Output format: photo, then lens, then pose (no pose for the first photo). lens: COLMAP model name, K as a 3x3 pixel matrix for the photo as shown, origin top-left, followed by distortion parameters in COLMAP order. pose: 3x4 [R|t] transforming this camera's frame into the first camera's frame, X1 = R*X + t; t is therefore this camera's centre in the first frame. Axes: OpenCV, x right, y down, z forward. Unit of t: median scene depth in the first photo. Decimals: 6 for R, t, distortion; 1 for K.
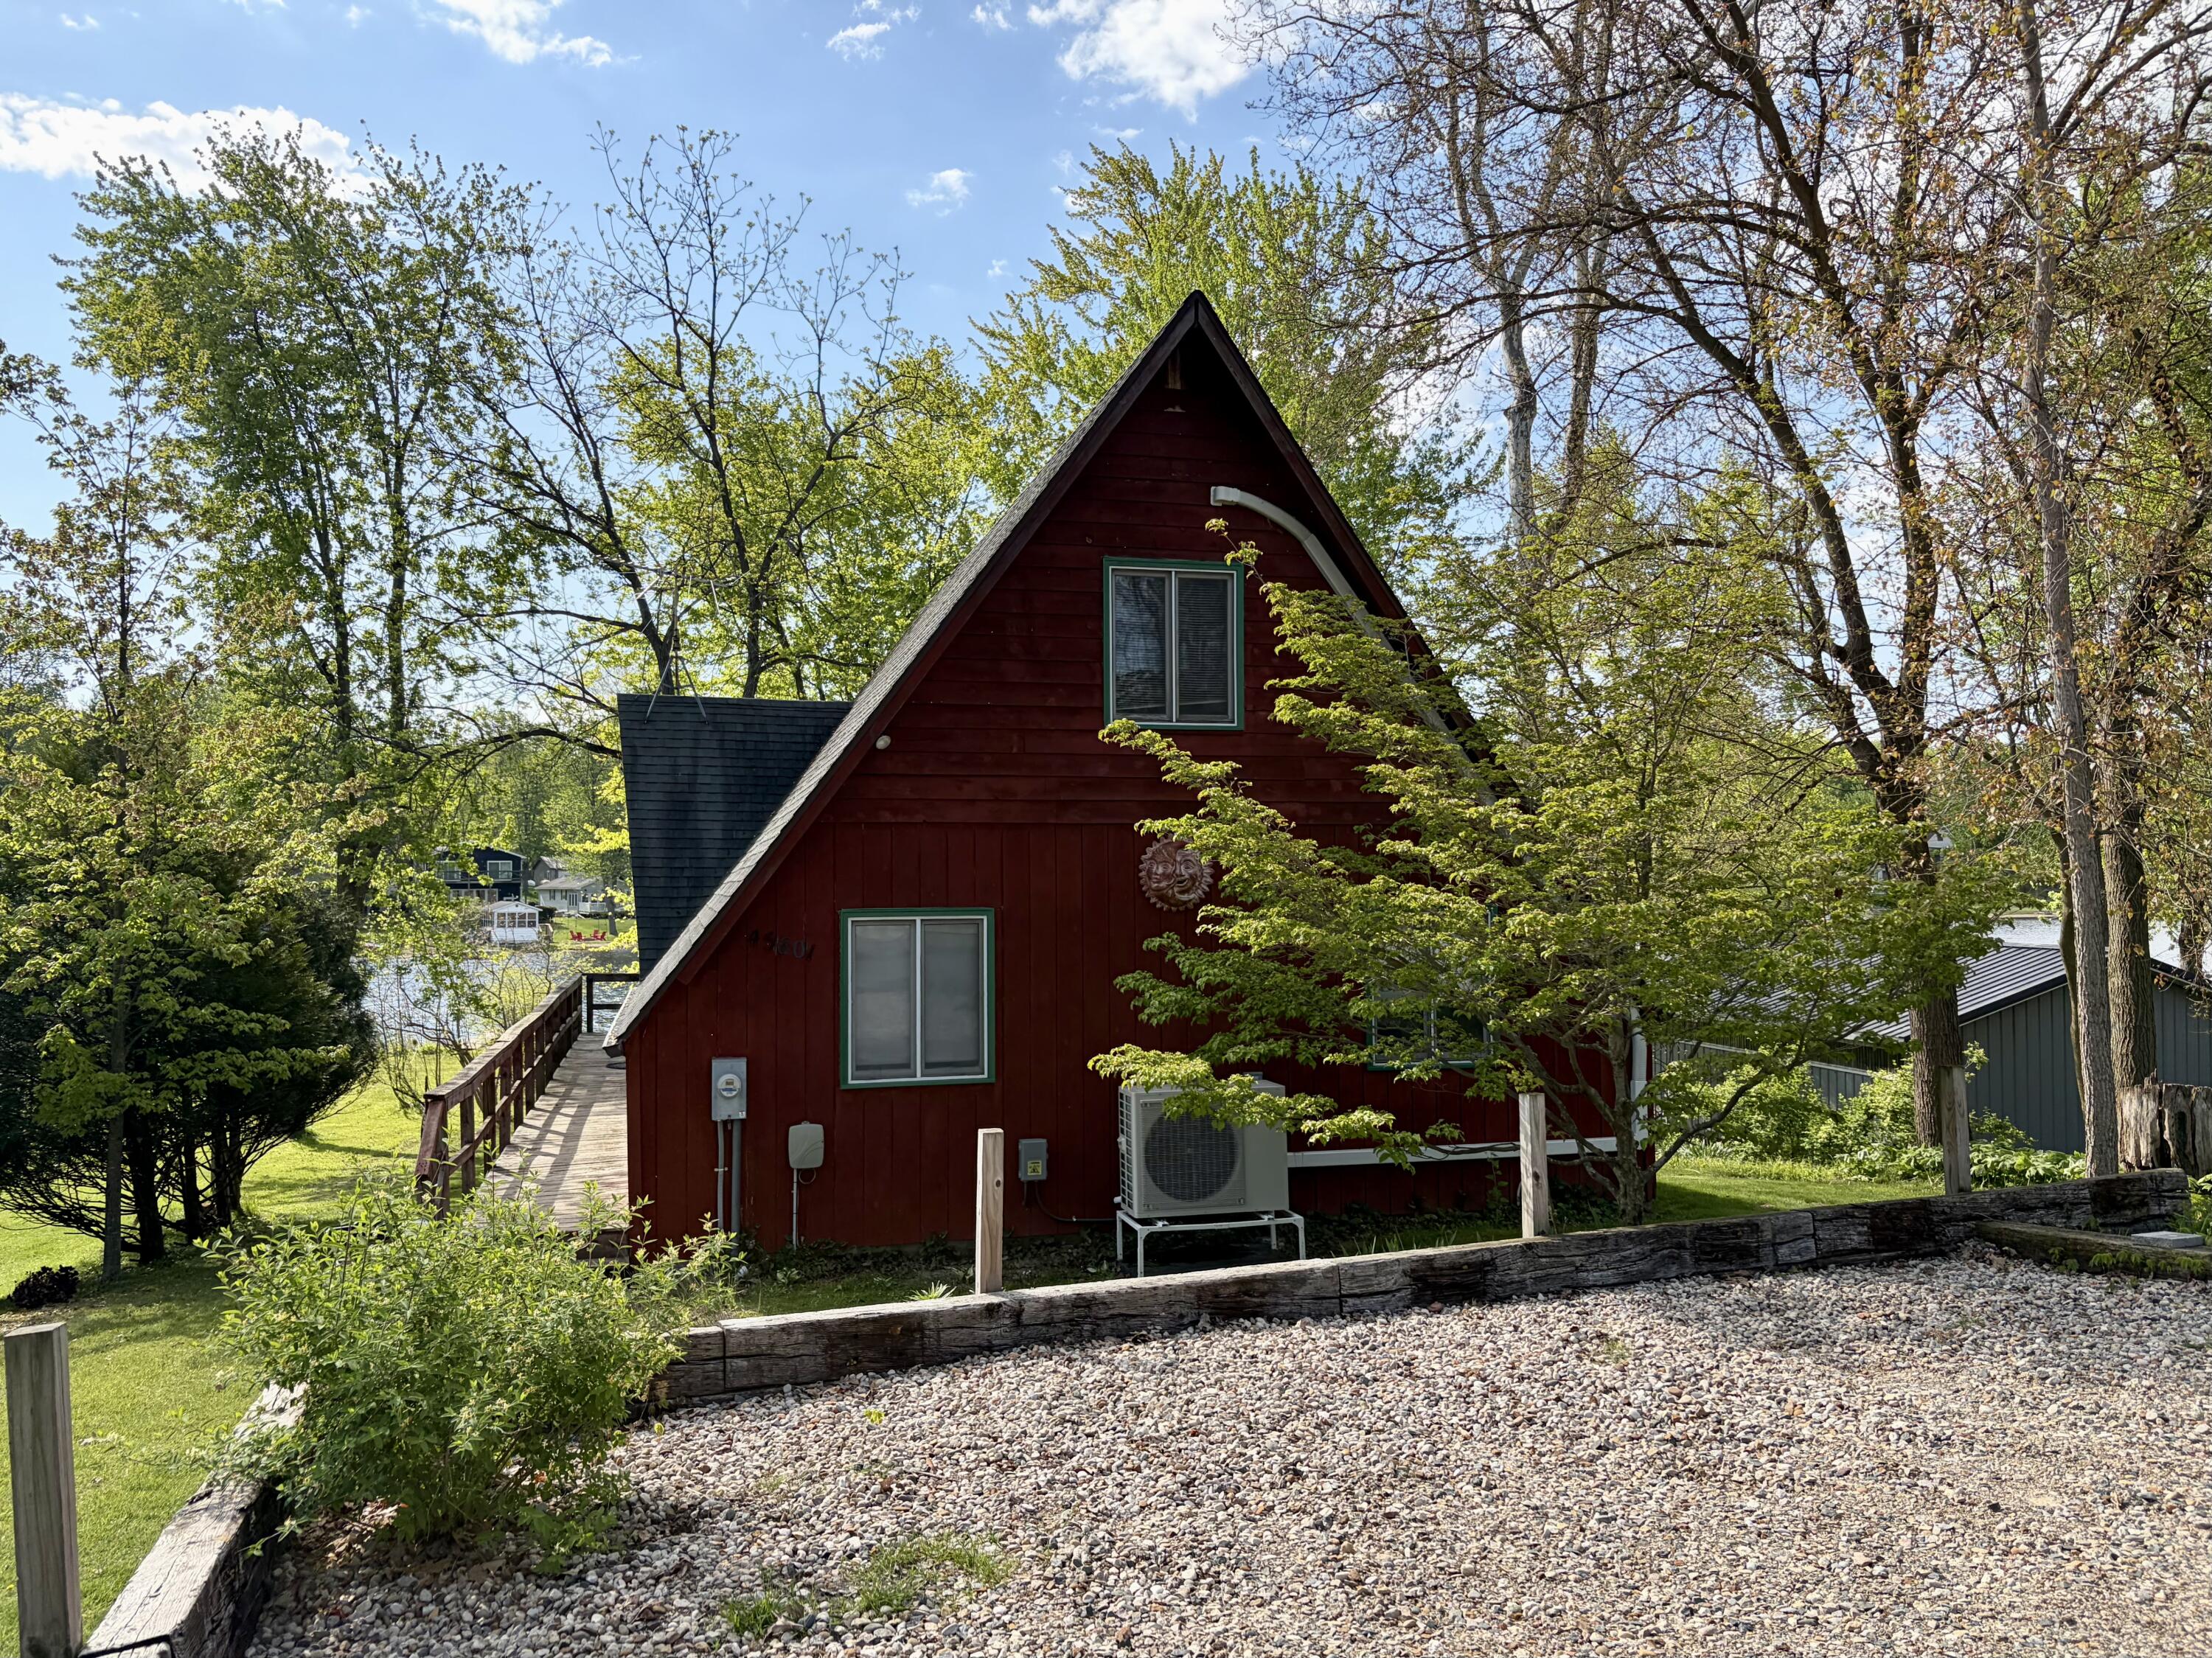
lens RADIAL K [[1652.2, 0, 1093.0], [0, 1652.2, 846.5], [0, 0, 1]] dist [0.021977, -0.005660]
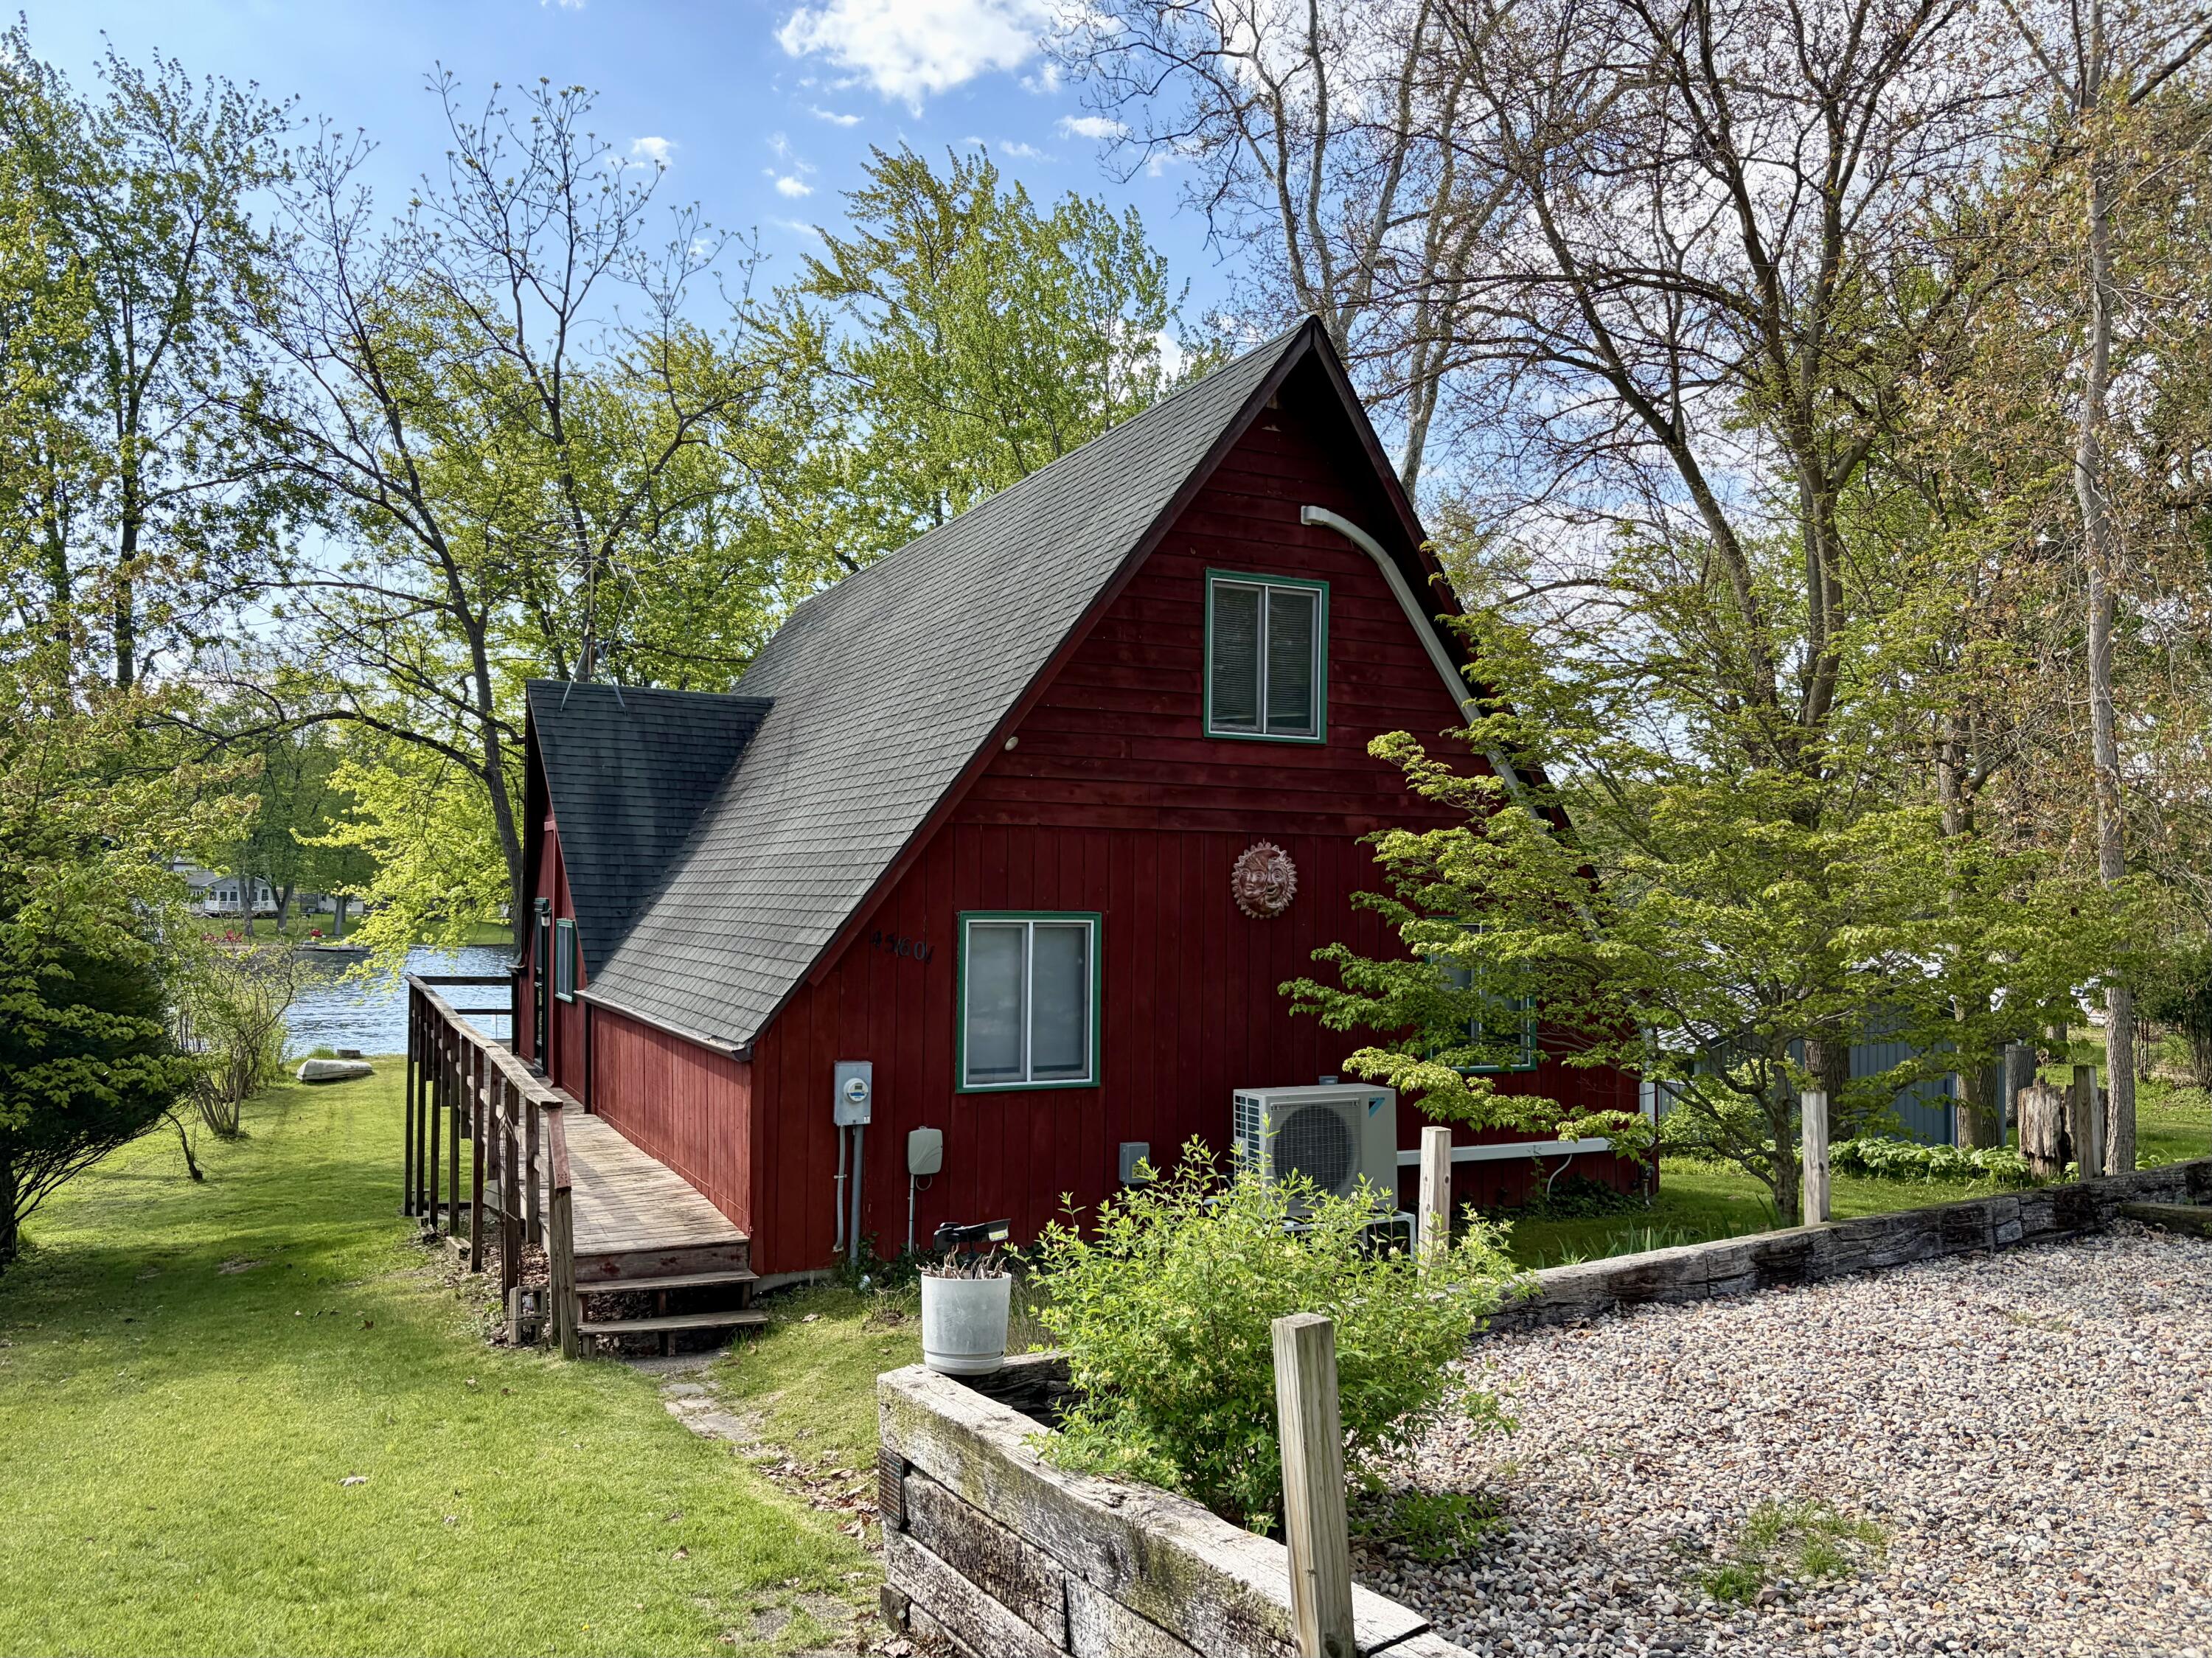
lens RADIAL K [[1645.9, 0, 1104.3], [0, 1645.9, 862.9], [0, 0, 1]] dist [0.045799, -0.027849]
pose [[0.978310, 0.023293, 0.205835, -0.263558], [-0.023887, 0.999715, 0.000400, 0.006732], [-0.205767, -0.005308, 0.978587, 0.020500]]
